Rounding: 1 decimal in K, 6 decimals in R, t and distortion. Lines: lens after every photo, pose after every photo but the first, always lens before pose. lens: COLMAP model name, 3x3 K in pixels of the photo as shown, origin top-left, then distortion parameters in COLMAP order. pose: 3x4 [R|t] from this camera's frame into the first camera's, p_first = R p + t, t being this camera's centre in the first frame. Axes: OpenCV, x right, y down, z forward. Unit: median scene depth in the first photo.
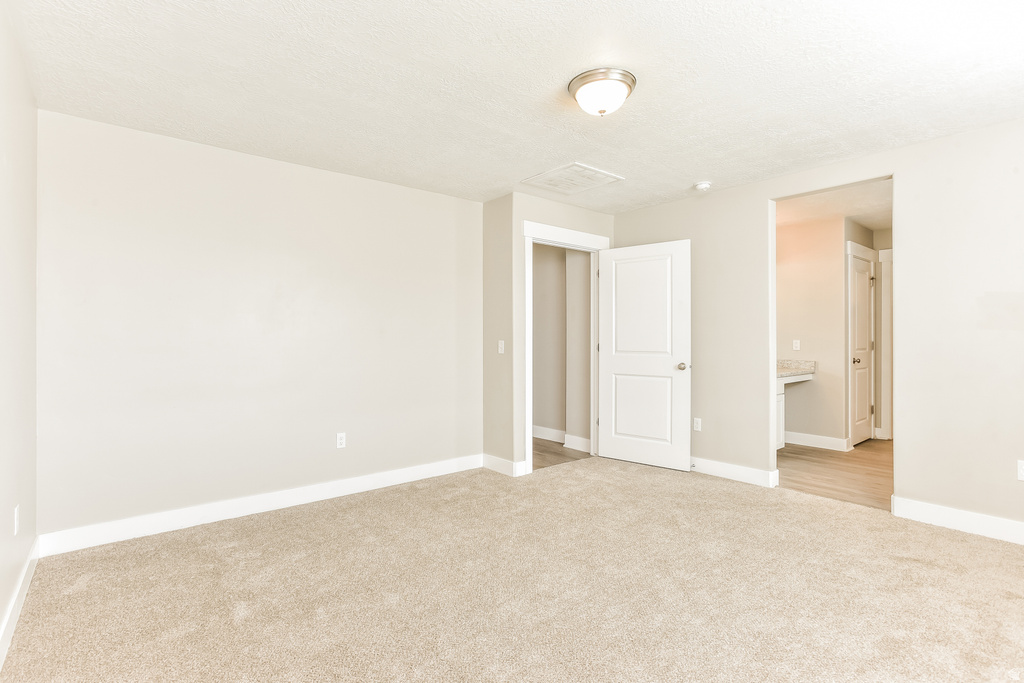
lens RADIAL K [[496.7, 0, 502.5], [0, 496.7, 338.9], [0, 0, 1]] dist [-0.052017, 0.019603]
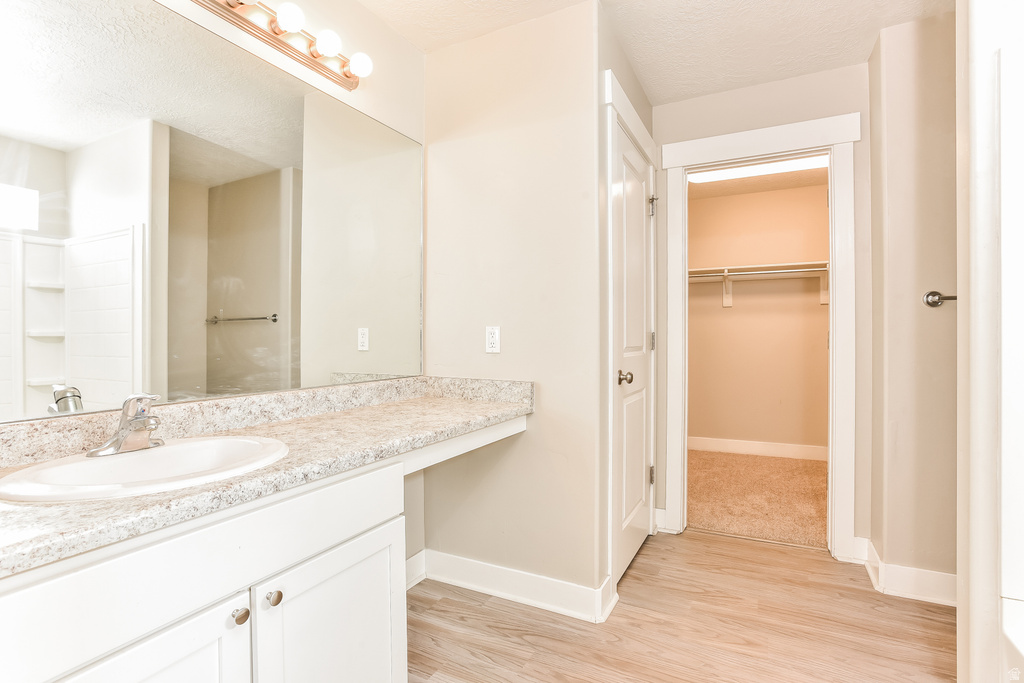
lens RADIAL K [[496.7, 0, 510.9], [0, 496.7, 342.5], [0, 0, 1]] dist [-0.052017, 0.019603]
pose [[0.914544, -0.005815, 0.404446, 0.455864], [0.001807, 0.999945, 0.010290, 0.010676], [-0.404483, -0.008680, 0.914504, 0.634209]]
